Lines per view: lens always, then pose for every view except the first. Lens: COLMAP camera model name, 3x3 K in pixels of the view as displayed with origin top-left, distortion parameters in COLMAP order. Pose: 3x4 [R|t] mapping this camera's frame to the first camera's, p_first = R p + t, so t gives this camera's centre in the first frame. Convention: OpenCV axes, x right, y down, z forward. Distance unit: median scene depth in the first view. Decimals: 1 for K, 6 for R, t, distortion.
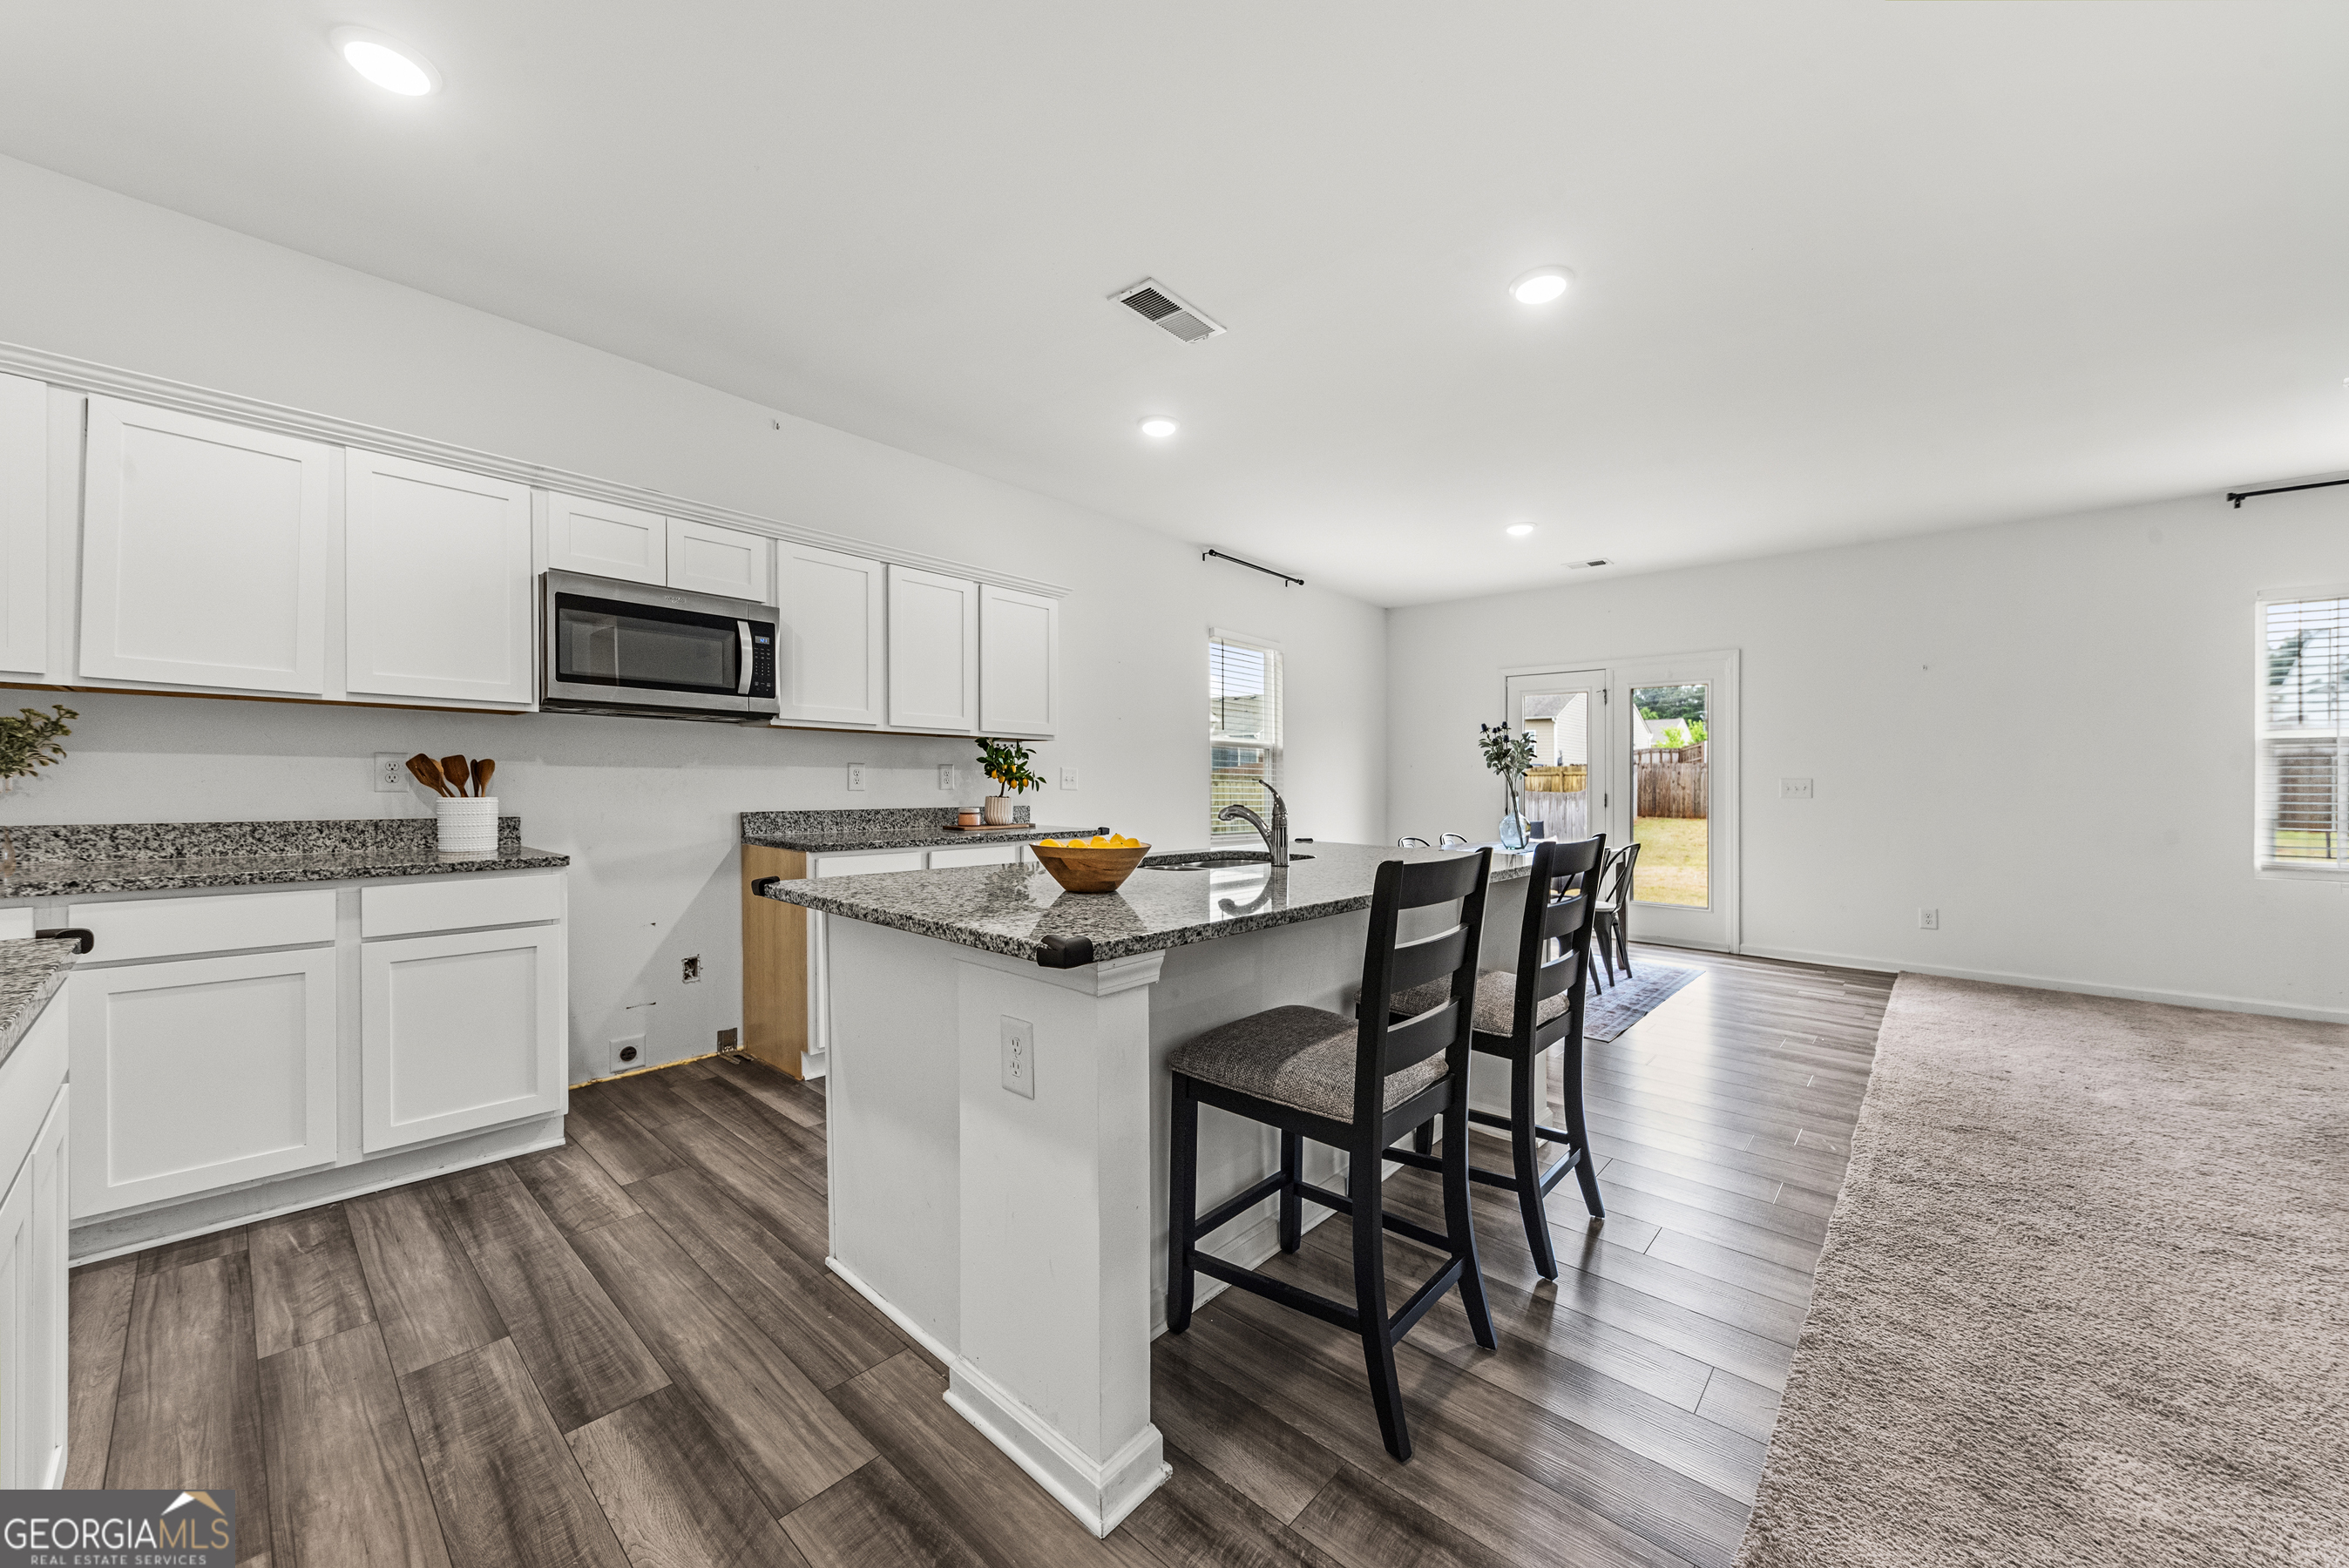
lens RADIAL K [[816.9, 0, 1201.8], [0, 816.9, 795.6], [0, 0, 1]] dist [0.000800, -0.000333]
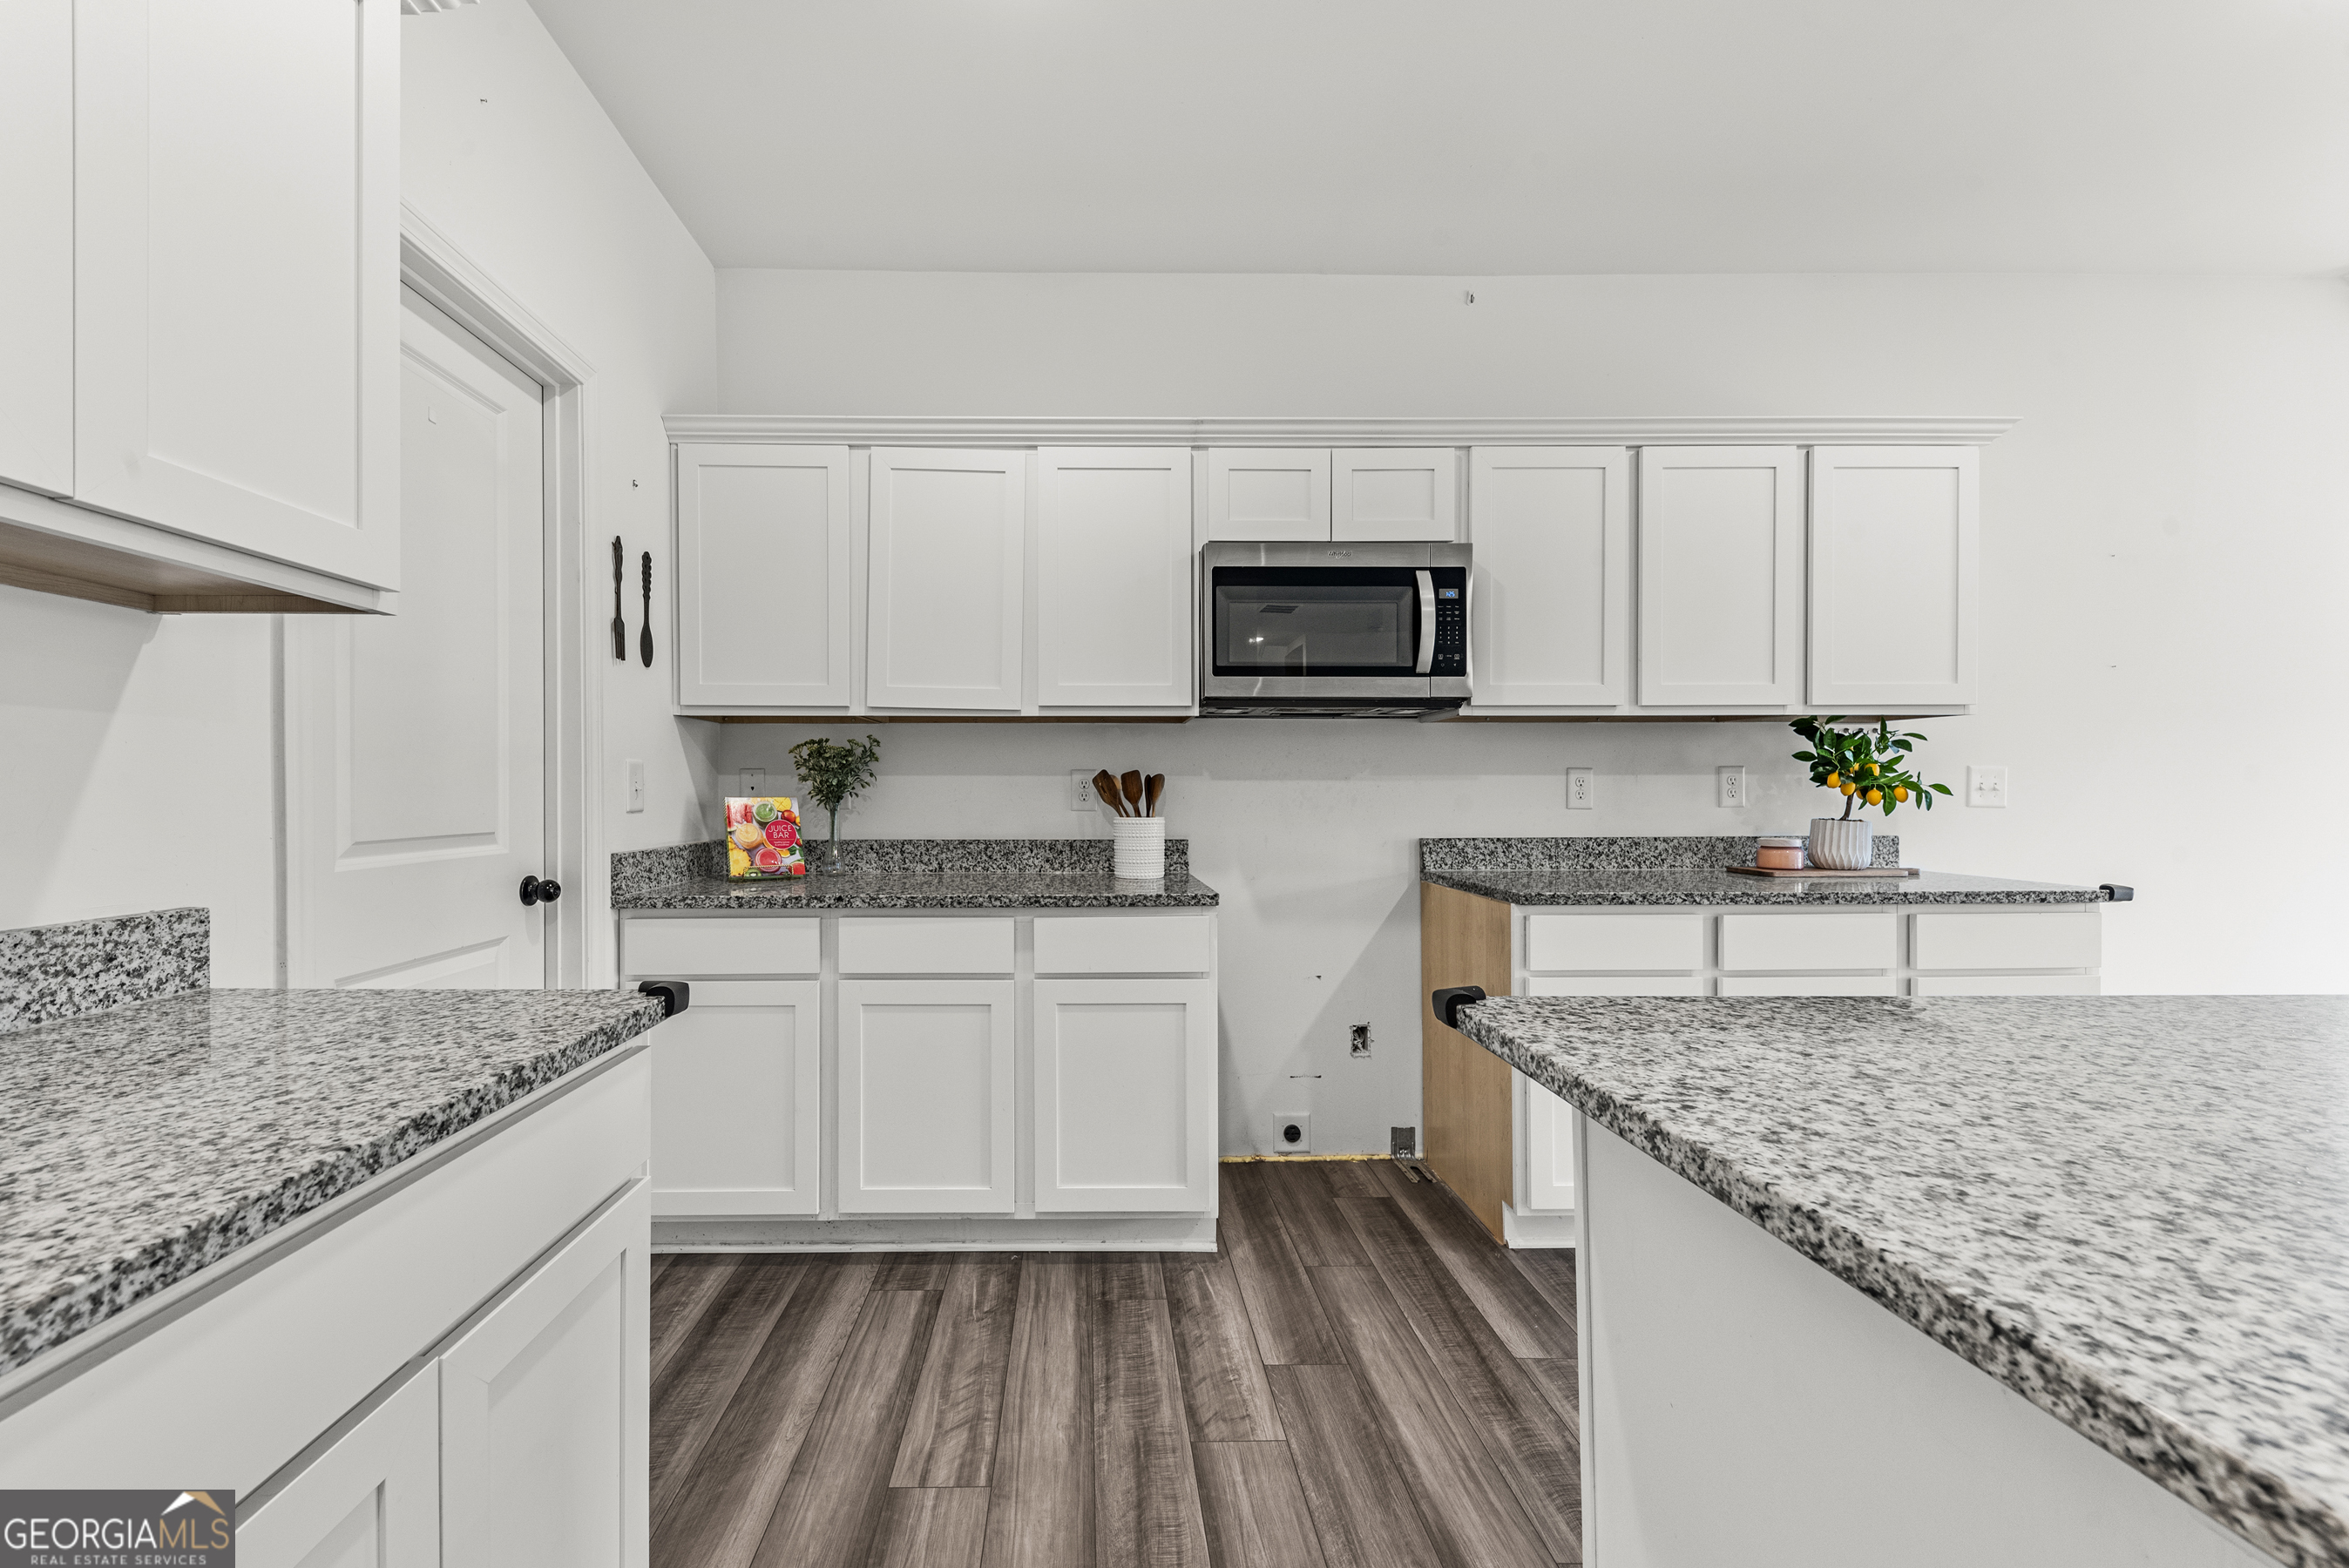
lens RADIAL K [[927.7, 0, 1093.5], [0, 927.7, 803.5], [0, 0, 1]] dist [-0.000331, 0.000094]
pose [[0.658321, -0.002502, -0.752734, -0.142437], [-0.004090, 0.999968, -0.006901, -0.004579], [0.752727, 0.007622, 0.658289, 0.252543]]
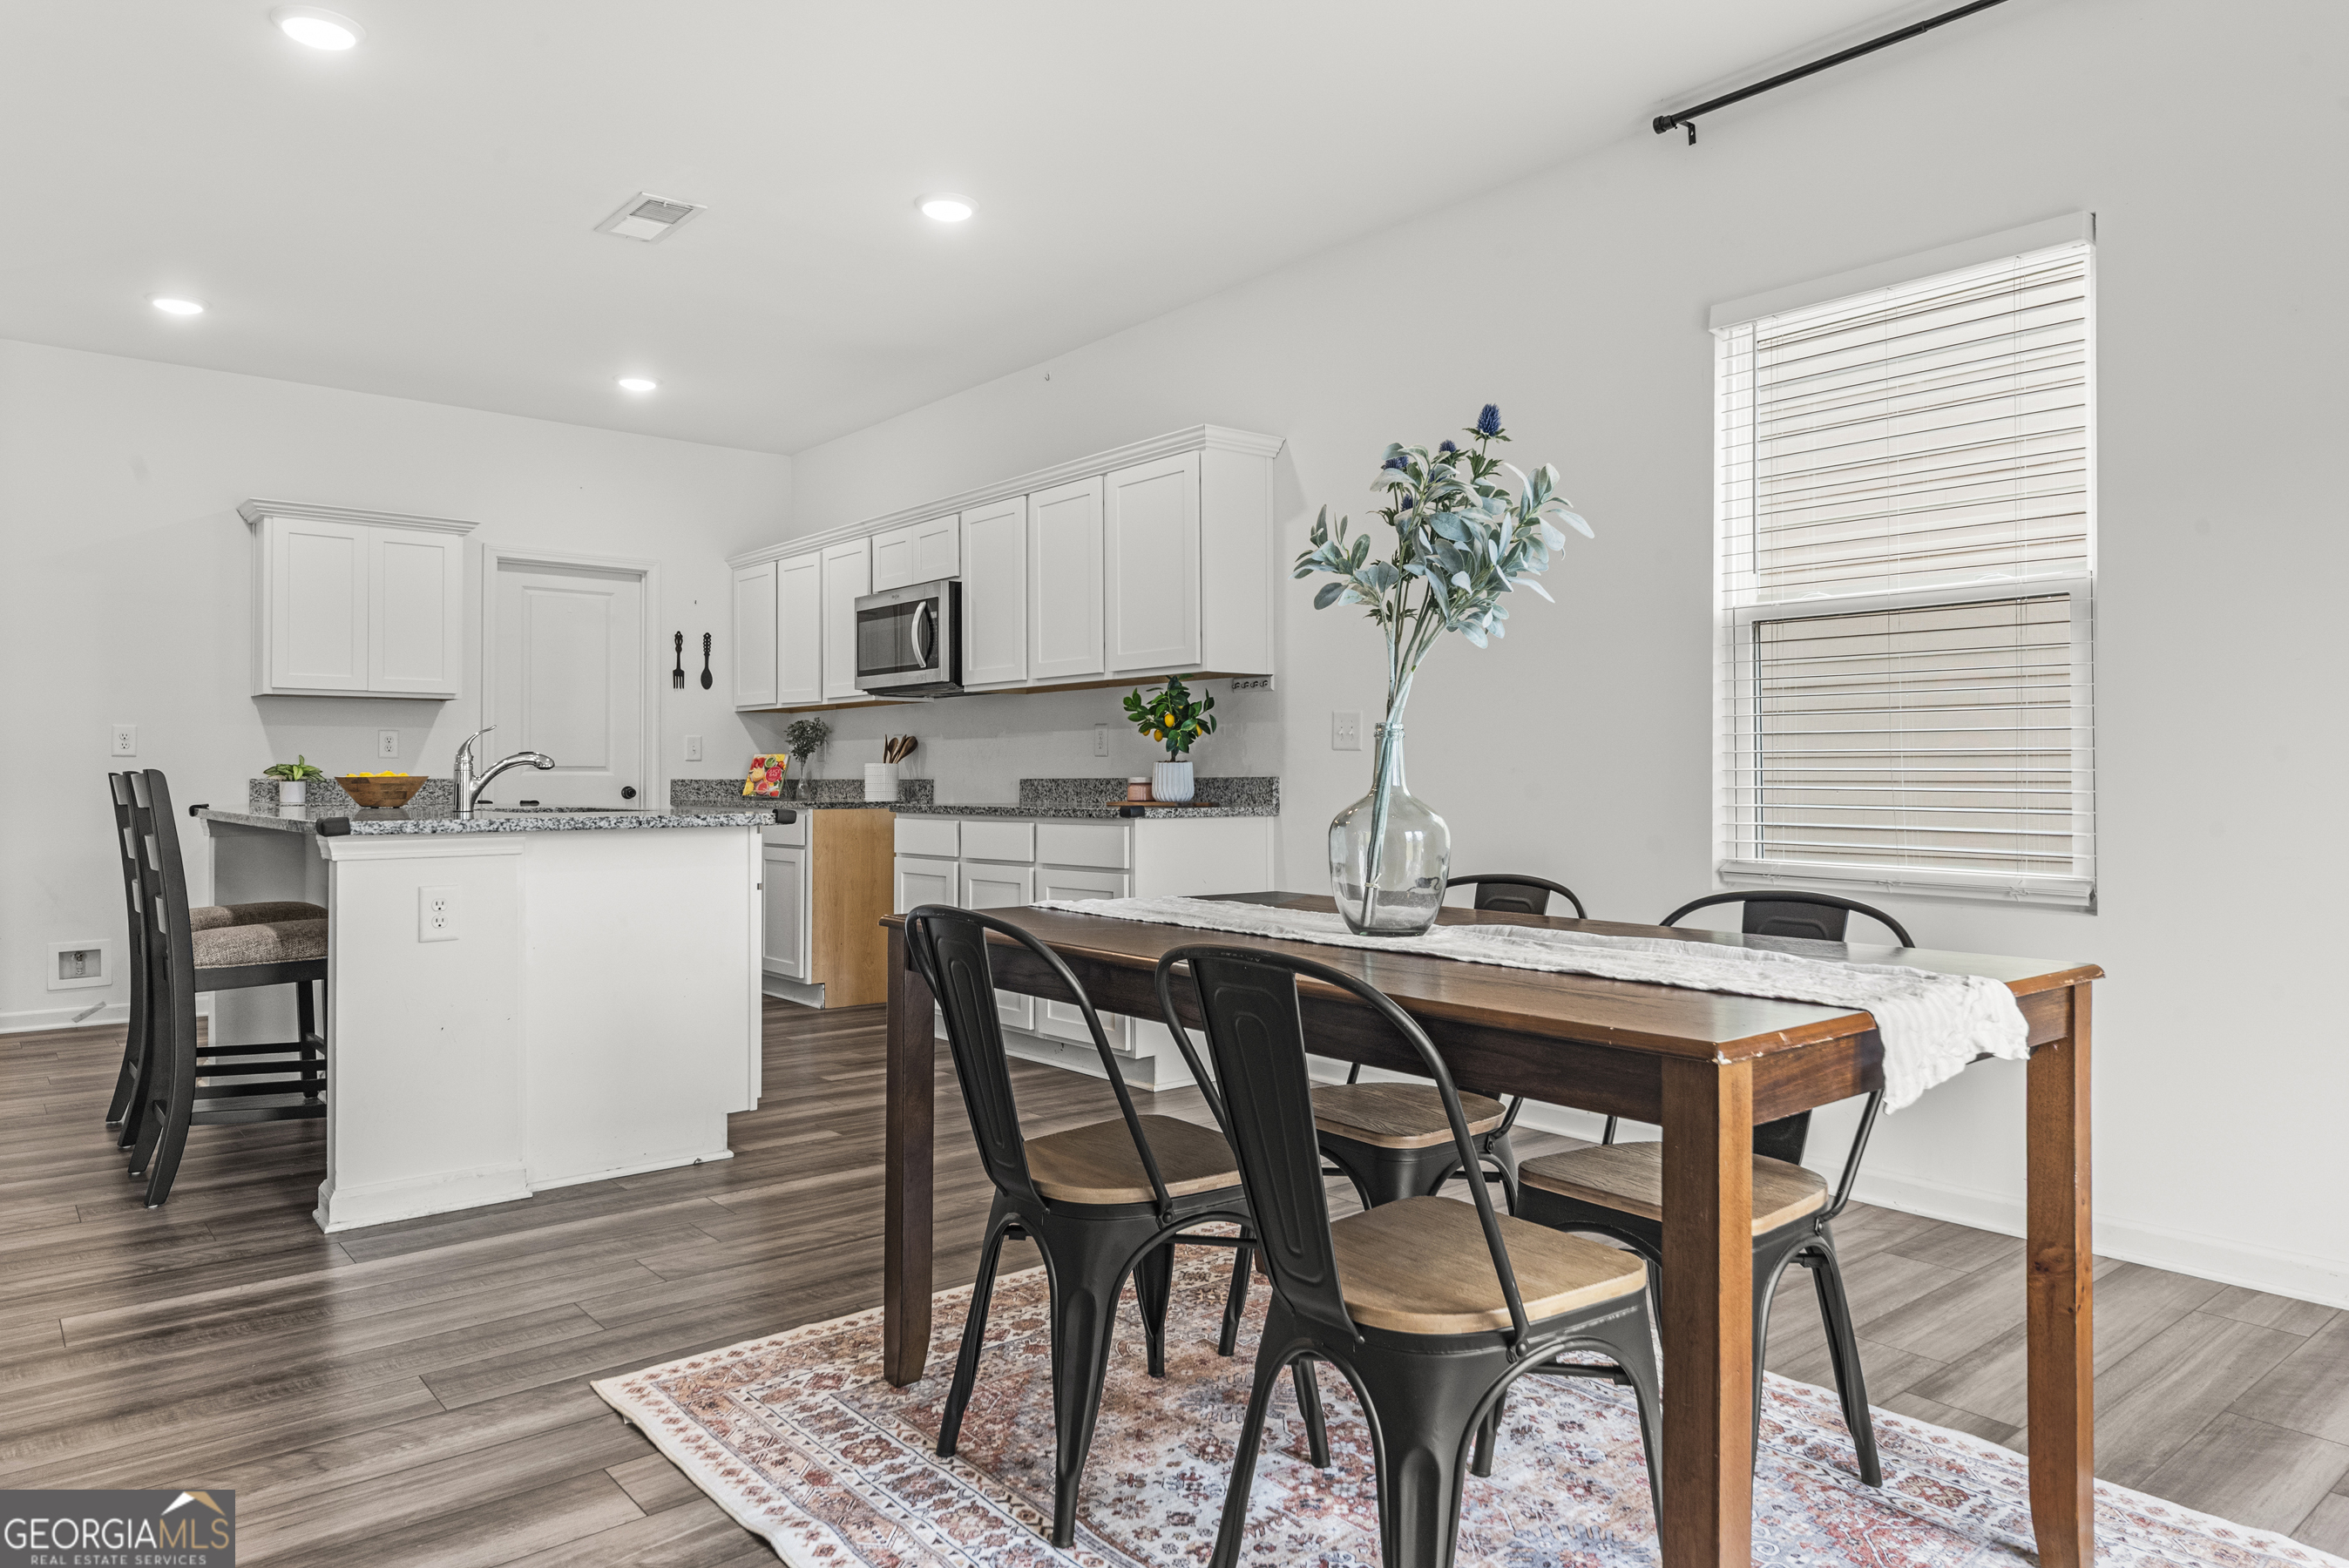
lens RADIAL K [[1491.0, 0, 1214.2], [0, 1491.0, 773.2], [0, 0, 1]] dist [-0.003776, 0.000611]
pose [[-0.145443, -0.013380, -0.989276, 1.348429], [-0.017003, 0.999795, -0.011022, 0.031782], [0.989220, 0.015218, -0.145641, 1.673353]]
